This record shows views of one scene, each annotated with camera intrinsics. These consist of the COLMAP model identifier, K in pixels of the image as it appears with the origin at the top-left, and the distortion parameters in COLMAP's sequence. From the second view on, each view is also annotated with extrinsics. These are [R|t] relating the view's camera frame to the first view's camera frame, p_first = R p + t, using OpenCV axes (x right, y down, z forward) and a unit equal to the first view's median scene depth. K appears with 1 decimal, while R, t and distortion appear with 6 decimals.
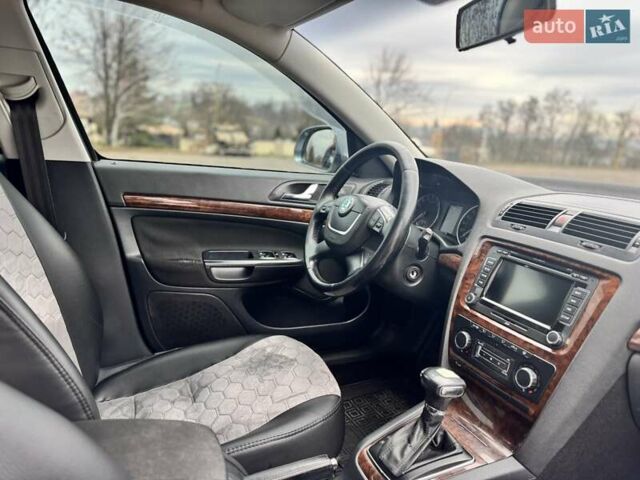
lens RADIAL K [[423.8, 0, 322.9], [0, 423.8, 242.9], [0, 0, 1]] dist [0.079893, -0.074590]
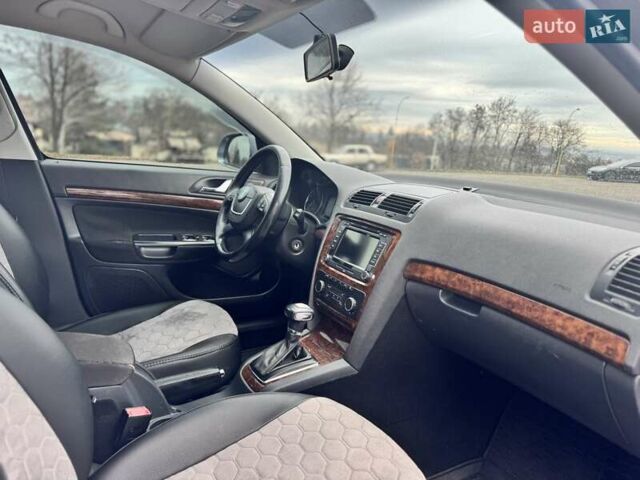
lens RADIAL K [[431.8, 0, 317.2], [0, 431.8, 244.4], [0, 0, 1]] dist [0.065680, -0.058067]
pose [[0.997033, -0.014543, 0.075595, 0.153597], [0.015762, 0.999755, -0.015549, 0.079725], [-0.075350, 0.016695, 0.997017, -0.295131]]
